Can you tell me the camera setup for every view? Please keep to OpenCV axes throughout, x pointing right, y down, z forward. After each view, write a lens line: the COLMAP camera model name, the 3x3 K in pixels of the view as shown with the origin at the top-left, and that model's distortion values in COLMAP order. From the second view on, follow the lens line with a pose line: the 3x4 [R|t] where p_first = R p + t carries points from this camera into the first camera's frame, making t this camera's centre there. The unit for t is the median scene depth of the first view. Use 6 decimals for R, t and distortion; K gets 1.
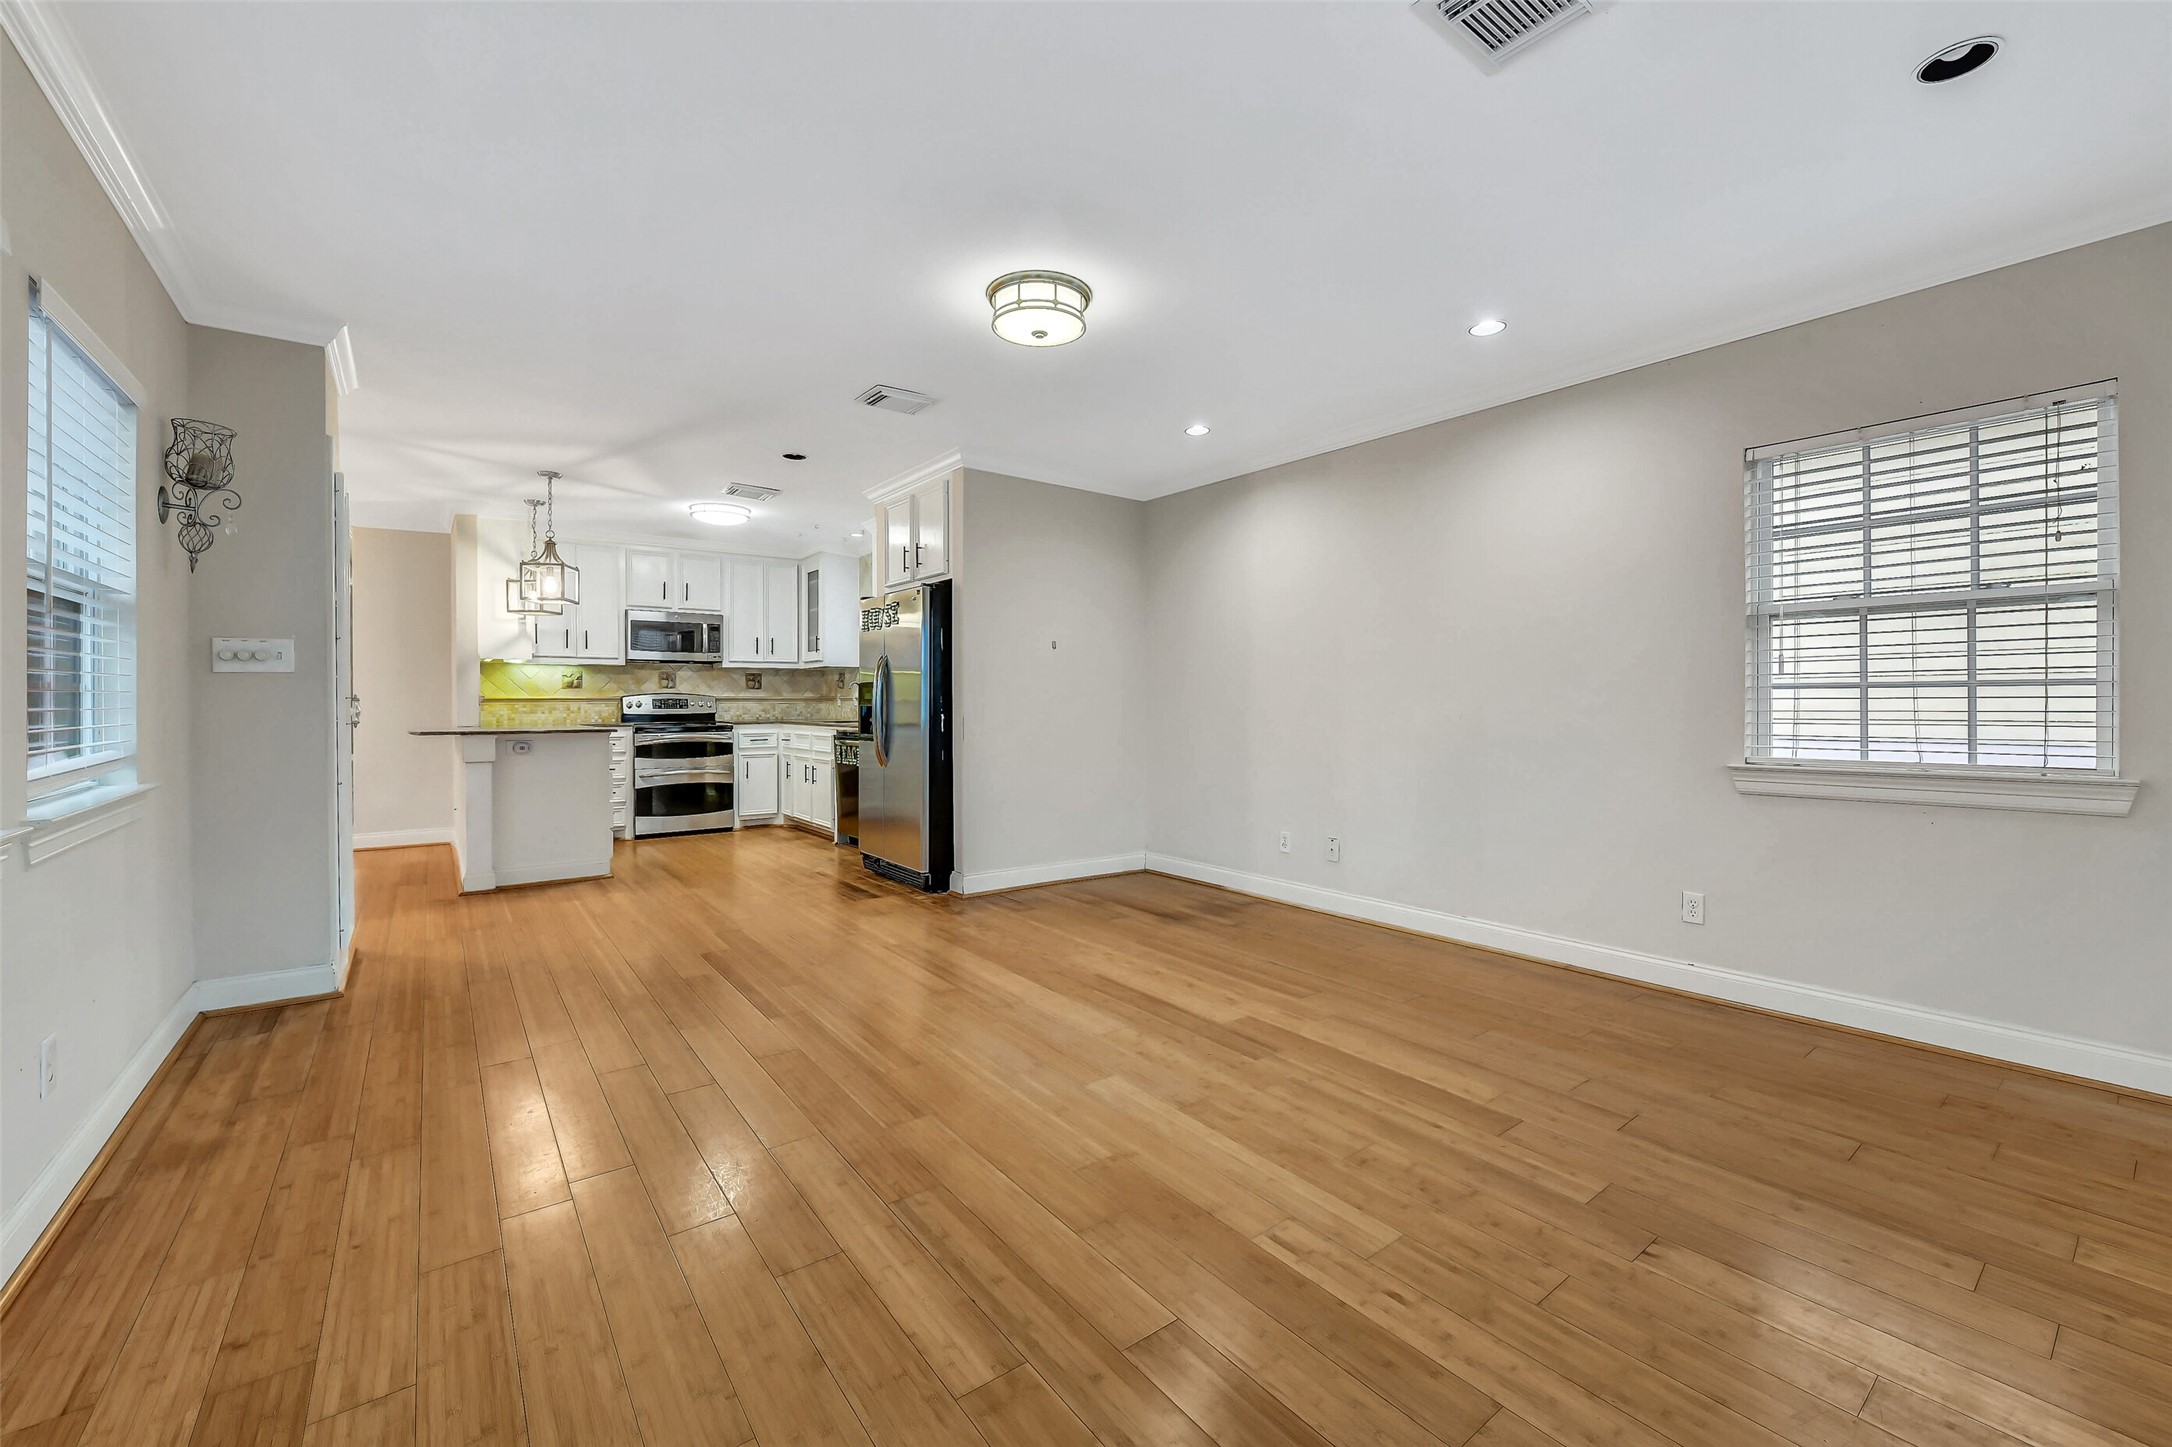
lens RADIAL K [[880.2, 0, 1092.5], [0, 880.2, 710.9], [0, 0, 1]] dist [-0.012778, -0.001228]
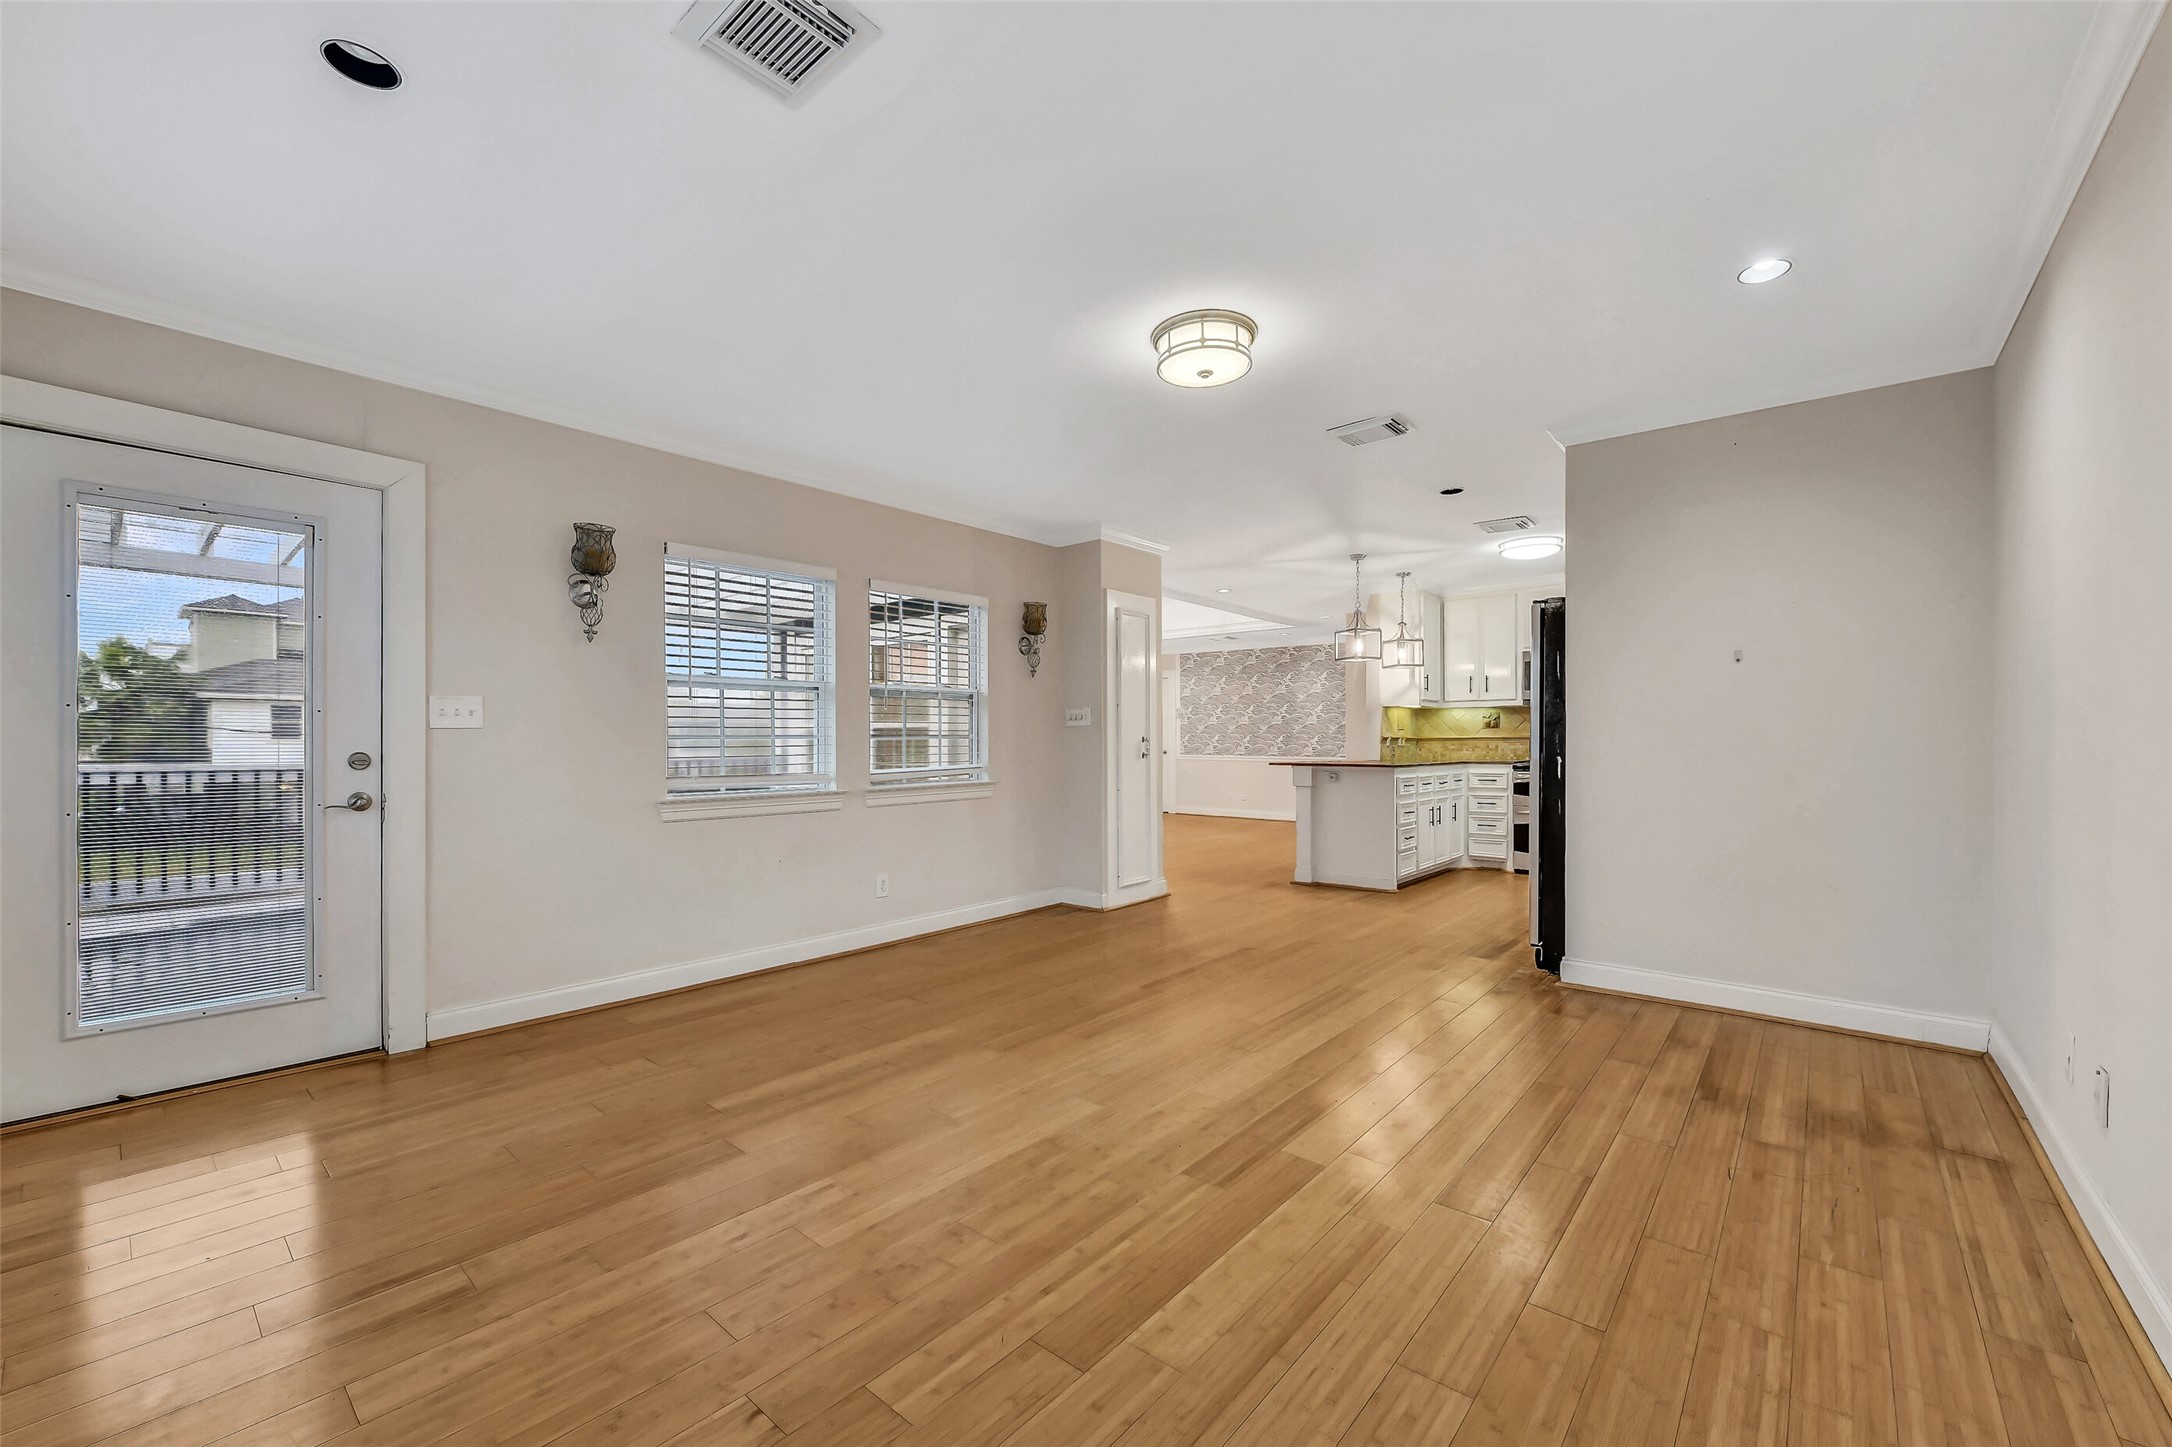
lens RADIAL K [[880.2, 0, 1093.7], [0, 880.2, 735.1], [0, 0, 1]] dist [-0.012778, -0.001228]
pose [[0.193916, -0.005478, -0.981003, 0.926533], [-0.007789, 0.999944, -0.007123, -0.012556], [0.980987, 0.009022, 0.193863, 0.700639]]
